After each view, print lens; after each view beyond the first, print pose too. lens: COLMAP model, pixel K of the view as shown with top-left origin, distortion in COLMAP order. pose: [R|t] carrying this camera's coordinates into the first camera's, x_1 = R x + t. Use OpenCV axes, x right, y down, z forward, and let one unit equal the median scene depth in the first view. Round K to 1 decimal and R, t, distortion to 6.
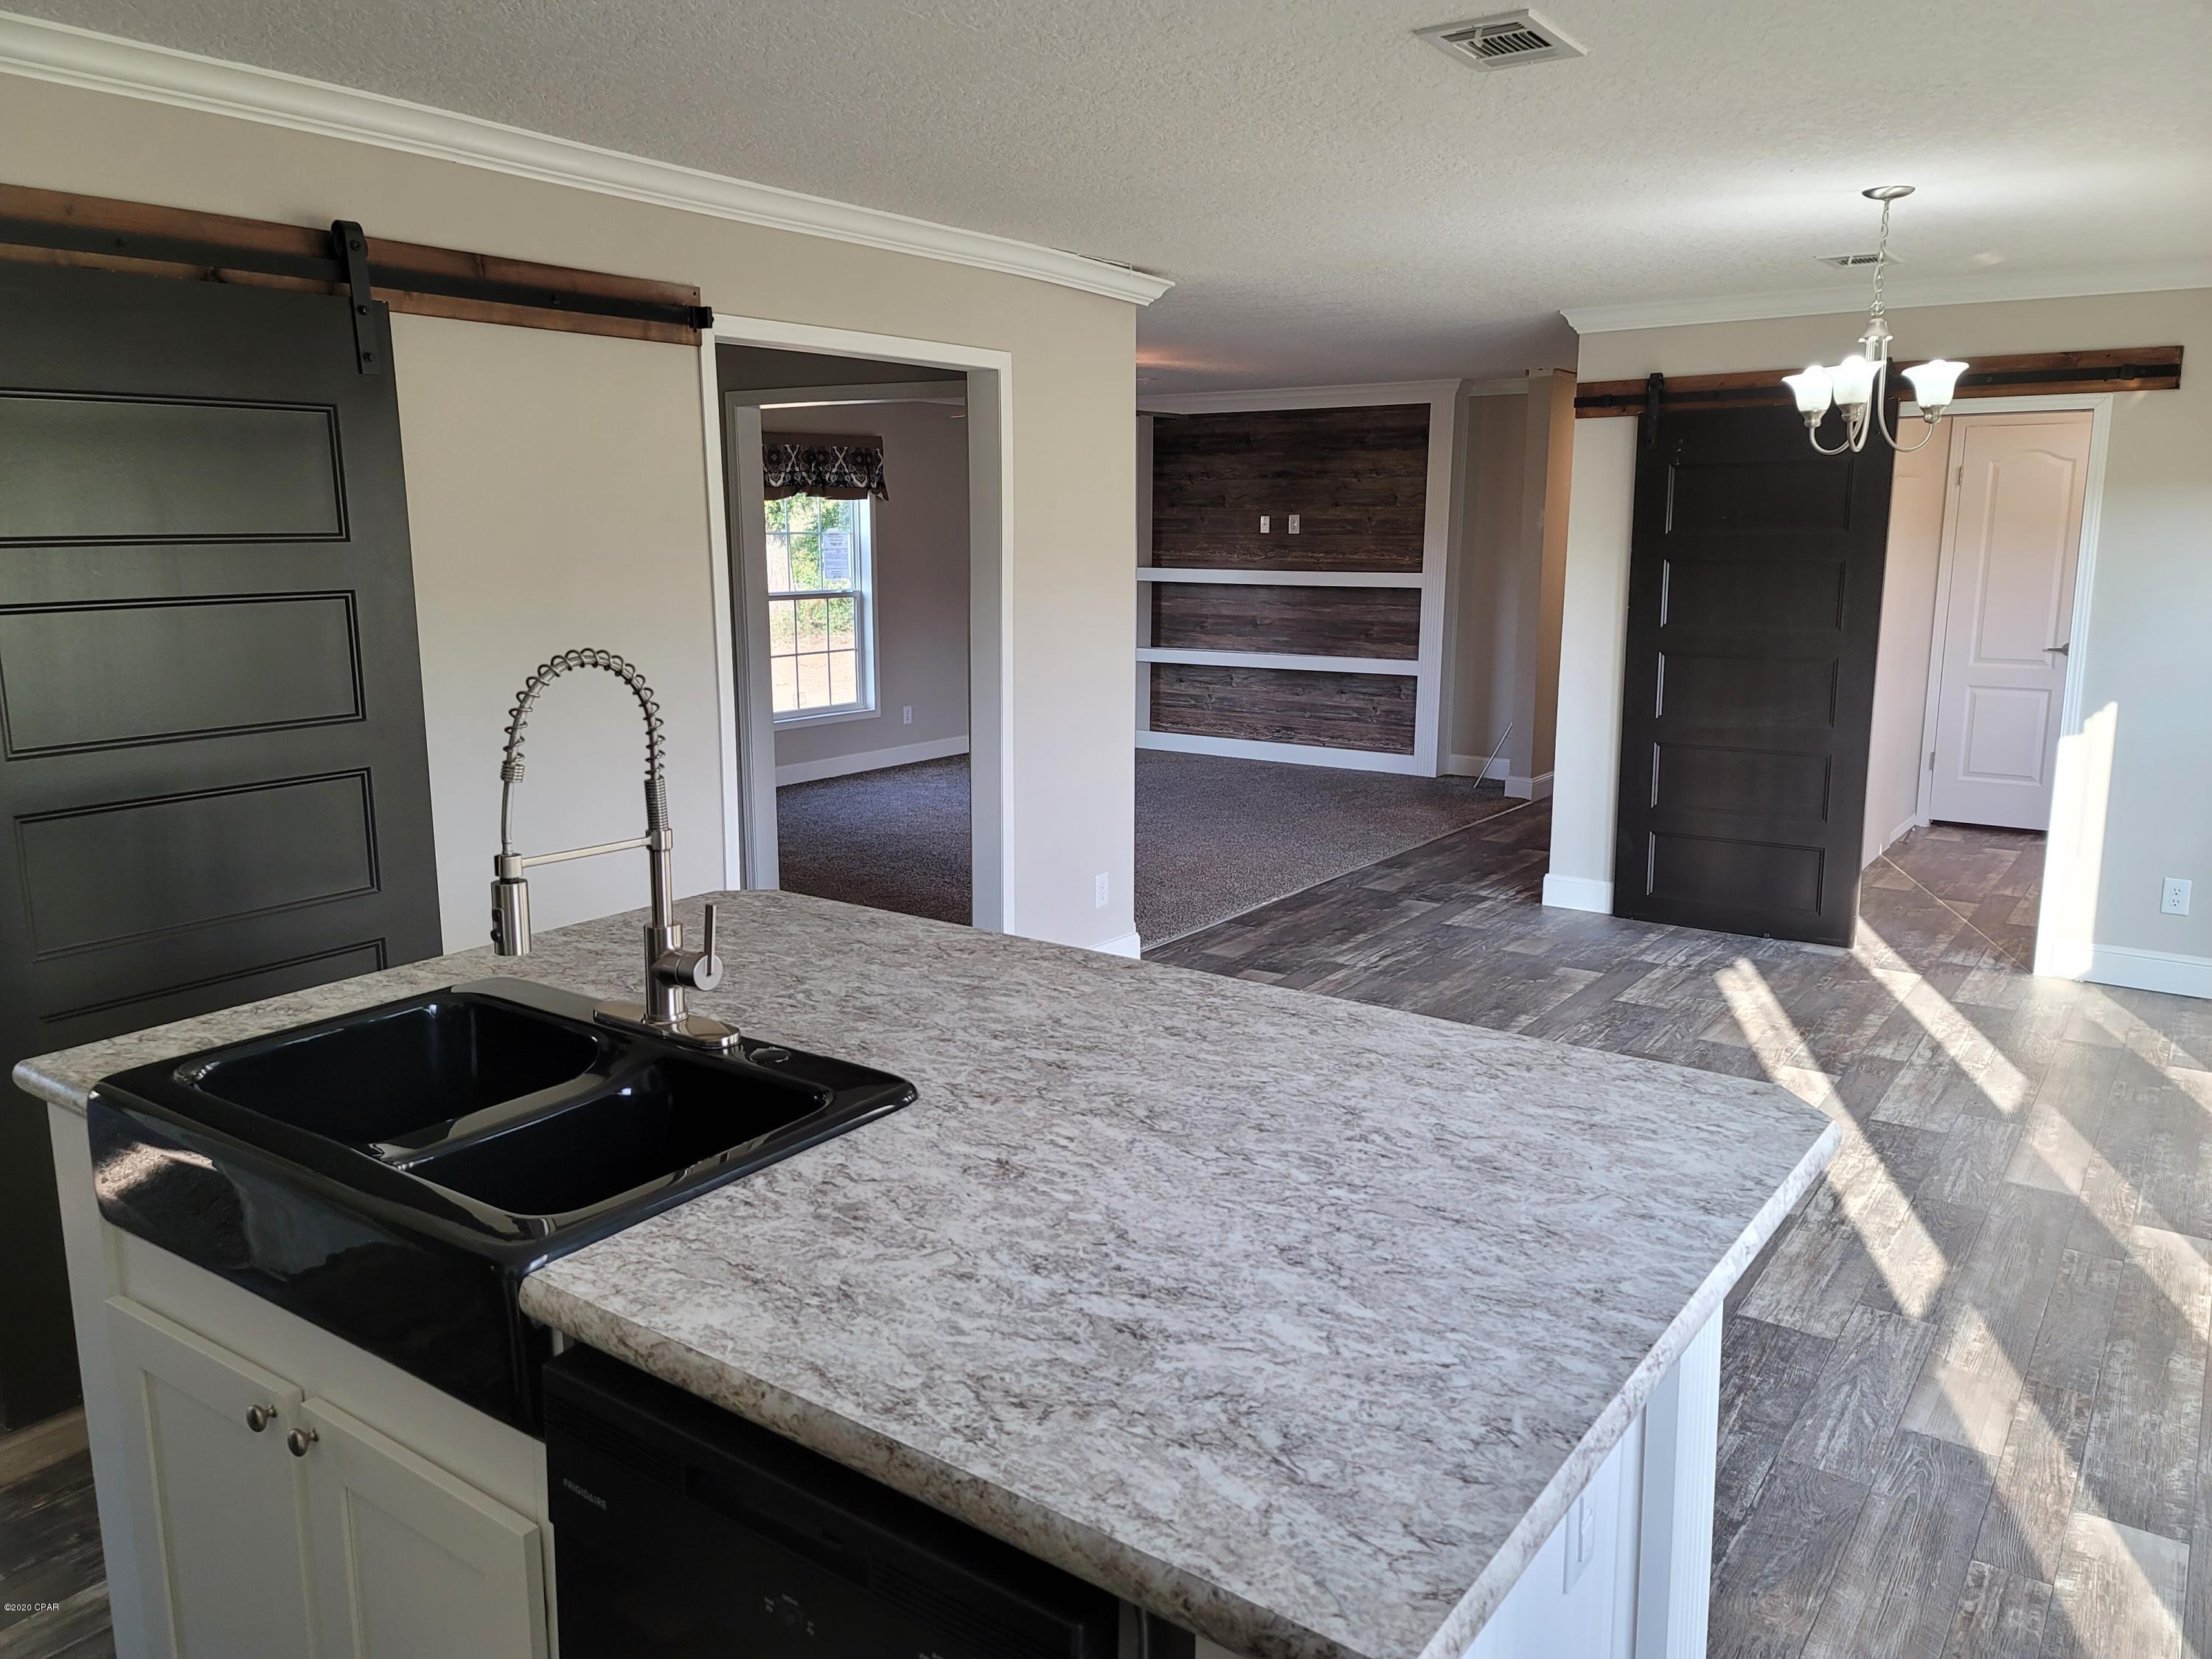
lens RADIAL K [[1597.7, 0, 1100.5], [0, 1597.7, 796.7], [0, 0, 1]] dist [0.112796, -0.117115]
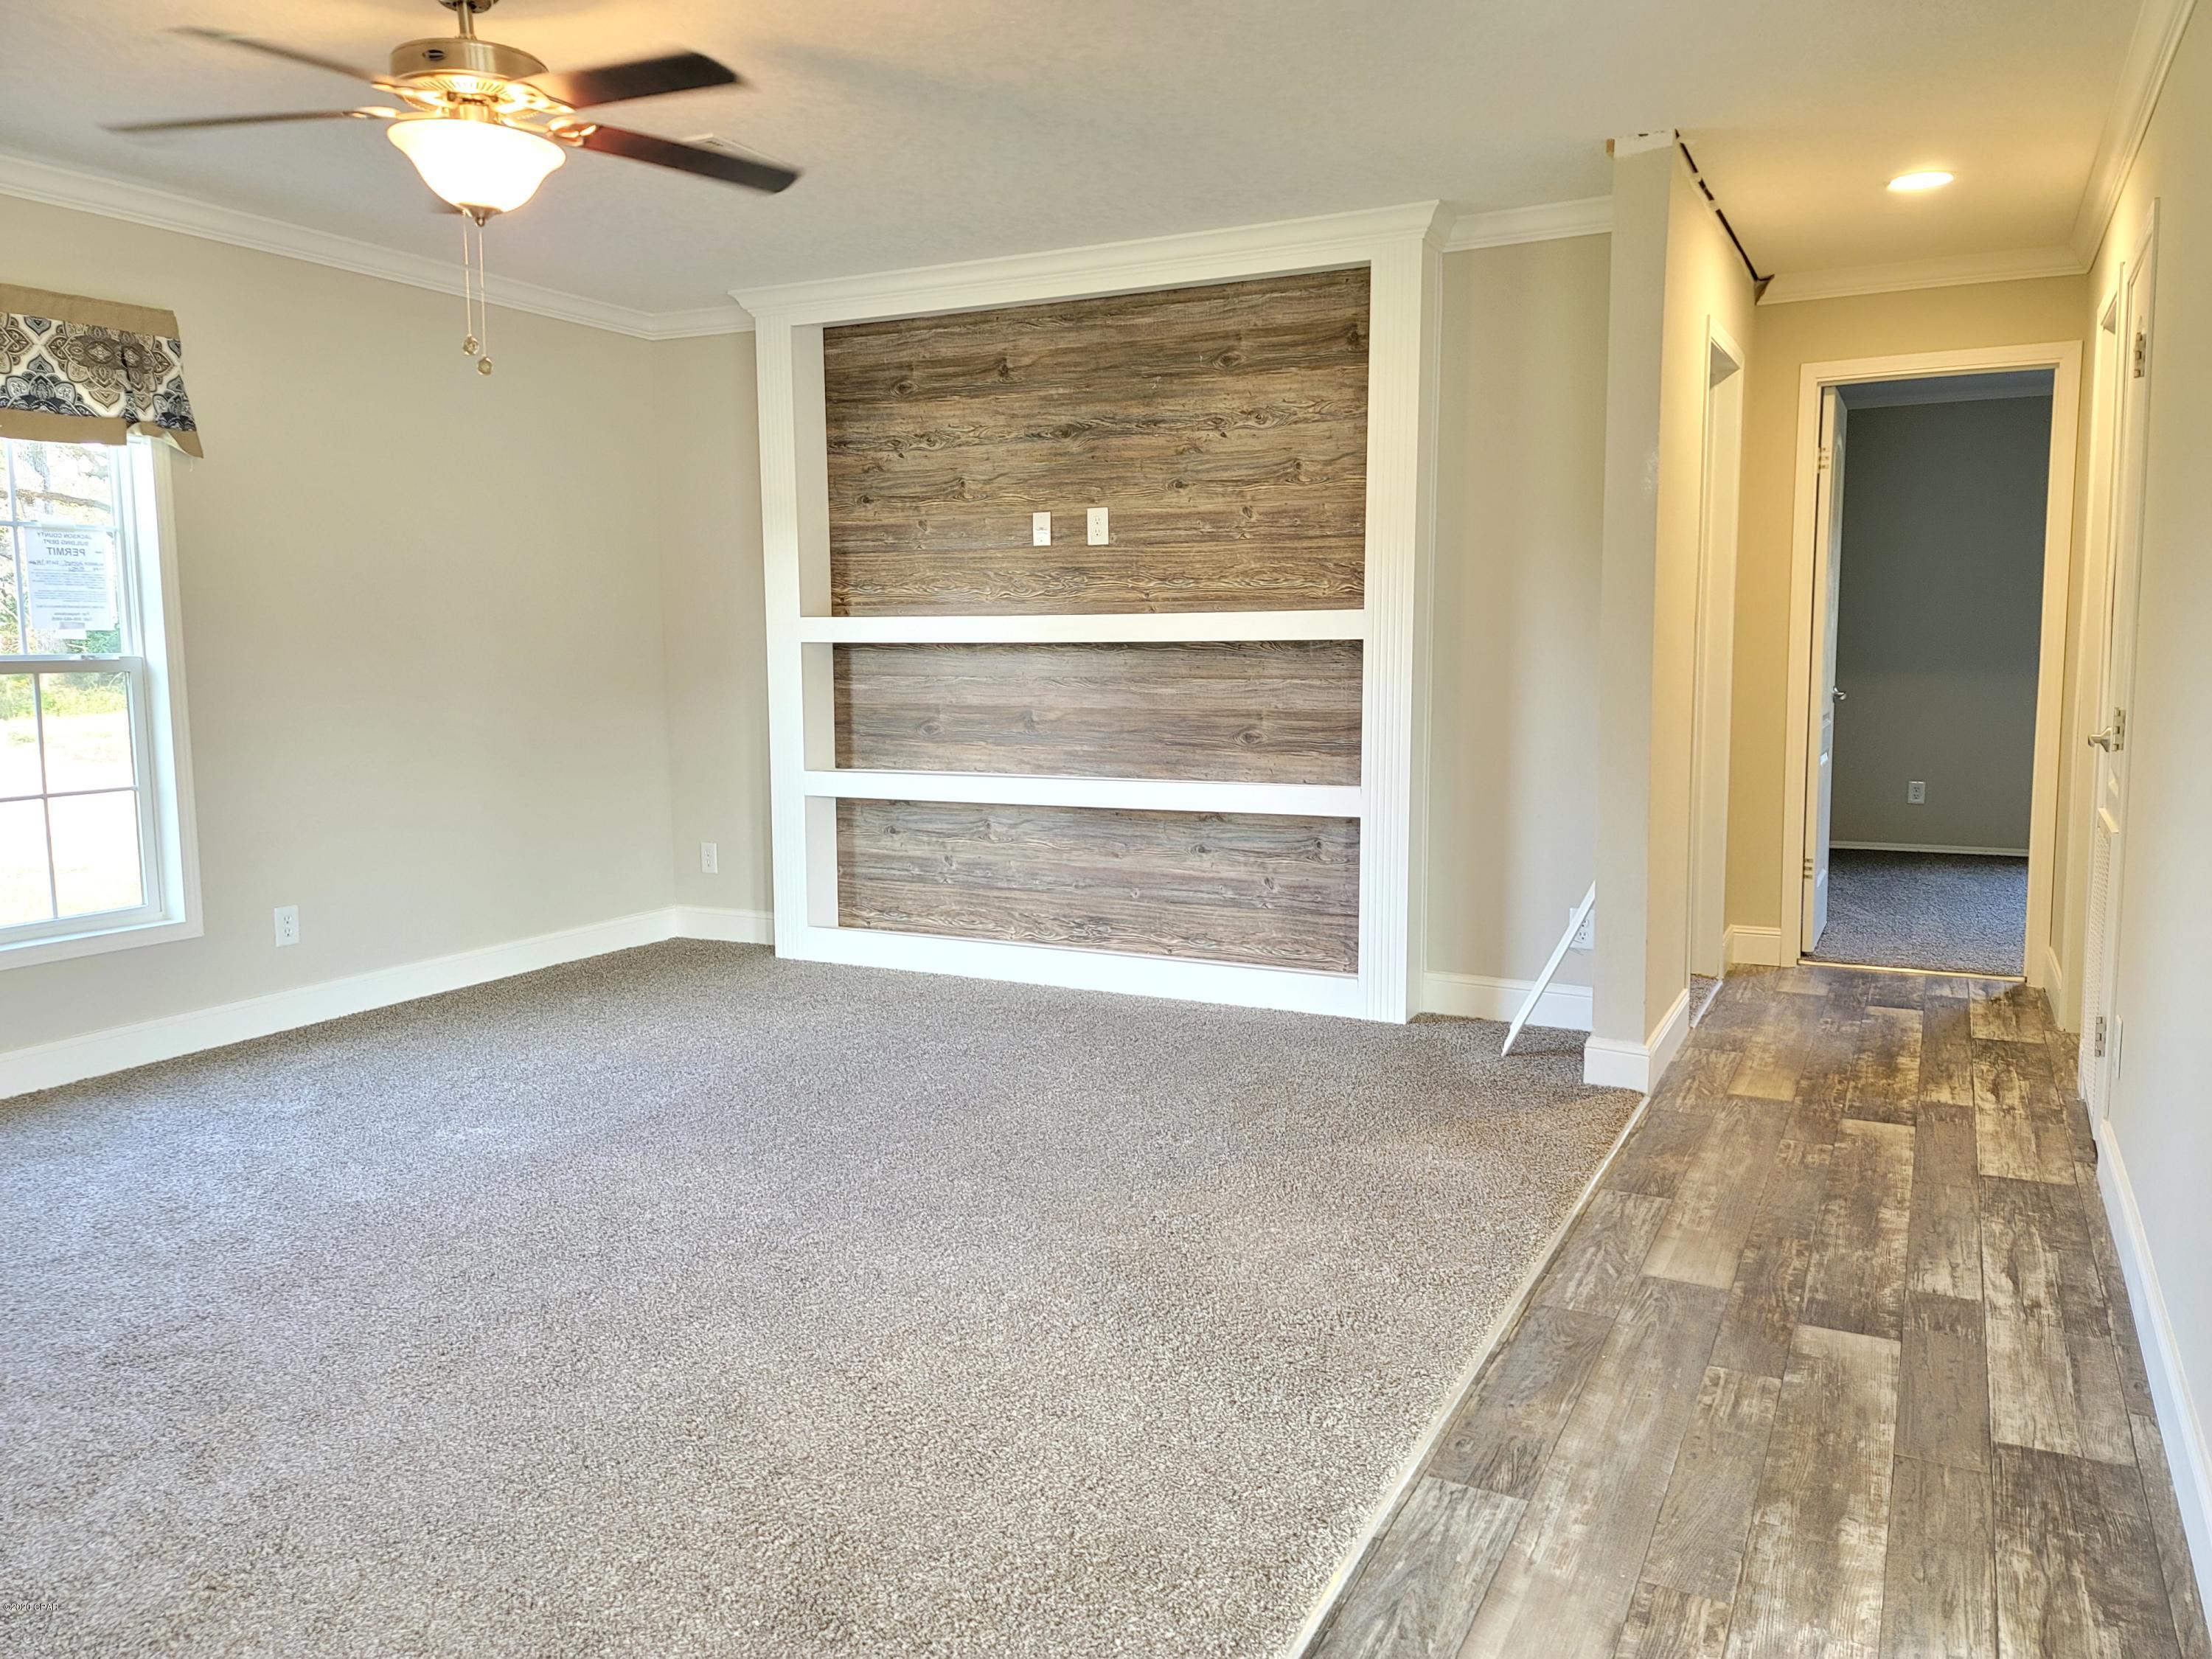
lens RADIAL K [[1597.7, 0, 1100.5], [0, 1597.7, 796.7], [0, 0, 1]] dist [0.112796, -0.117115]
pose [[0.990438, -0.023712, 0.135909, 0.049355], [0.033573, 0.996930, -0.070735, -0.046821], [-0.133814, 0.074622, 0.988193, 0.496499]]
